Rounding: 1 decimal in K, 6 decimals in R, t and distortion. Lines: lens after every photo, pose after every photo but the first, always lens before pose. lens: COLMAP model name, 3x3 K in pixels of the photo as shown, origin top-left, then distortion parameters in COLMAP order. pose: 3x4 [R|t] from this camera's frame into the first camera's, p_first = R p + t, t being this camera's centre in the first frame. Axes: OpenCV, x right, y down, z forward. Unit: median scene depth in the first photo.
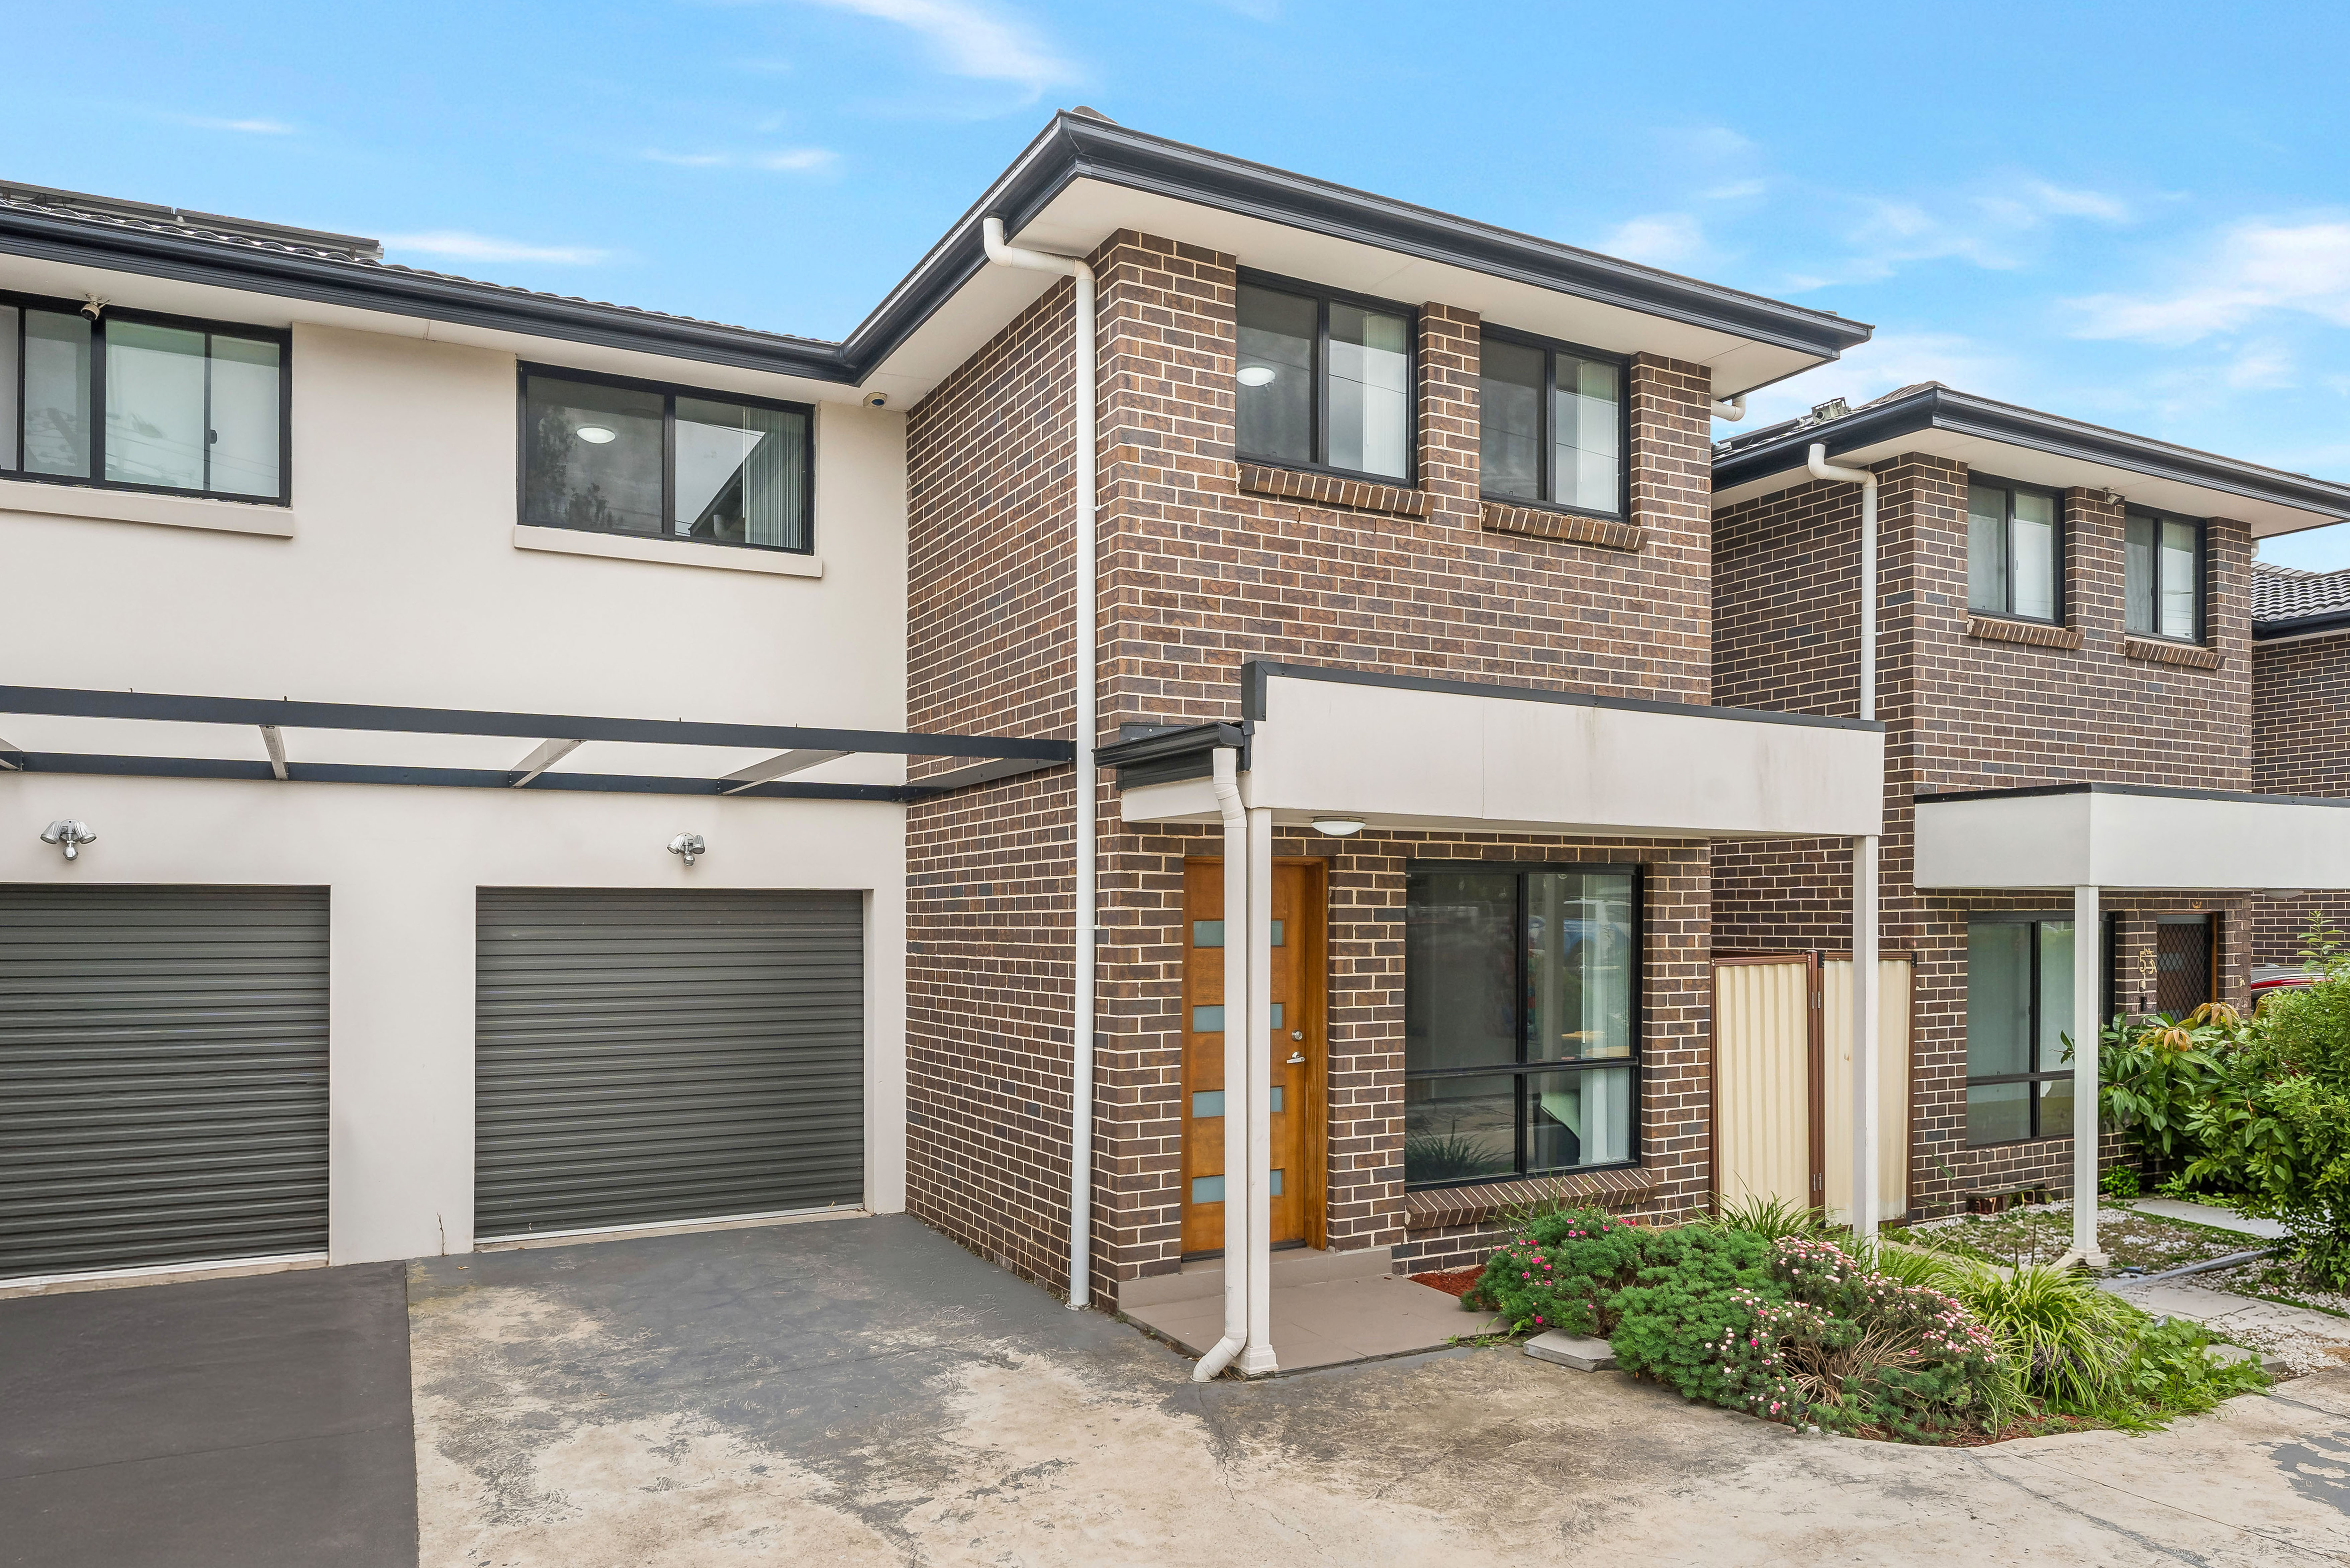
lens RADIAL K [[1251.4, 0, 1173.5], [0, 1251.4, 823.8], [0, 0, 1]] dist [-0.003245, -0.000324]
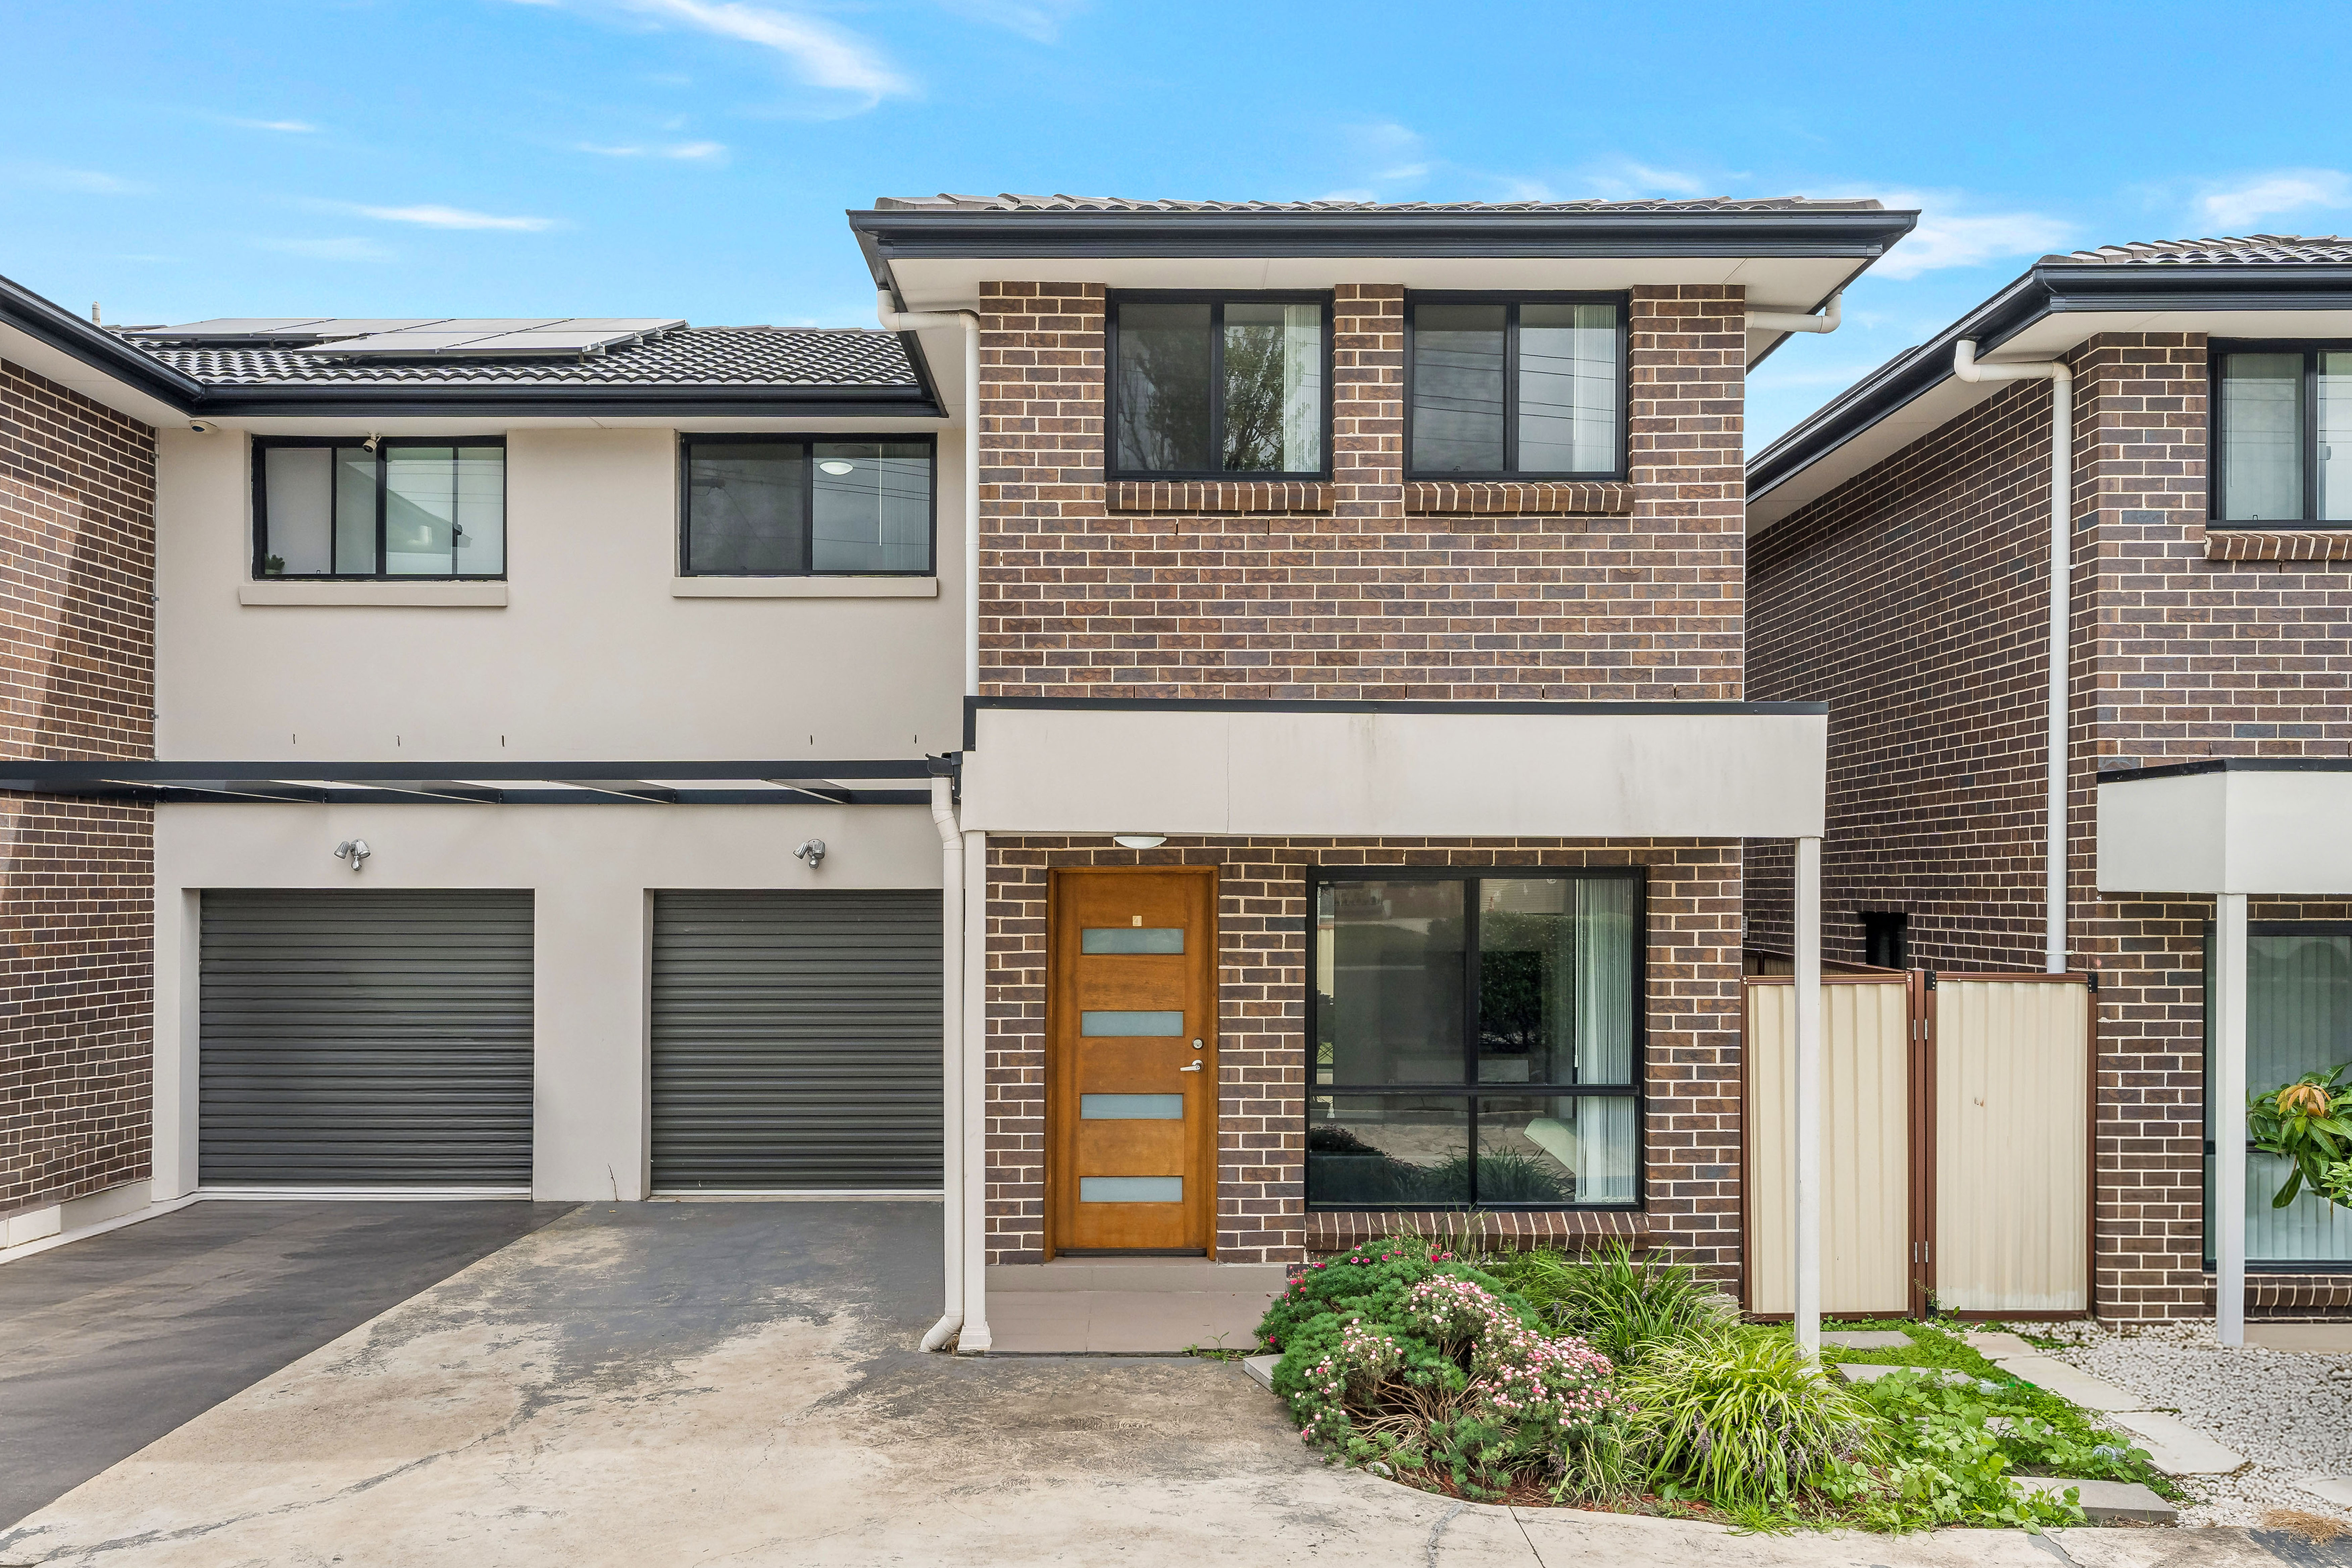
lens RADIAL K [[1412.7, 0, 1176.0], [0, 1412.7, 784.0], [0, 0, 1]] dist [0.006451, 0.000562]
pose [[0.925580, -0.026981, -0.377590, 0.490164], [0.024490, 0.999635, -0.011399, -0.024863], [0.377760, 0.001304, 0.925903, -0.051101]]
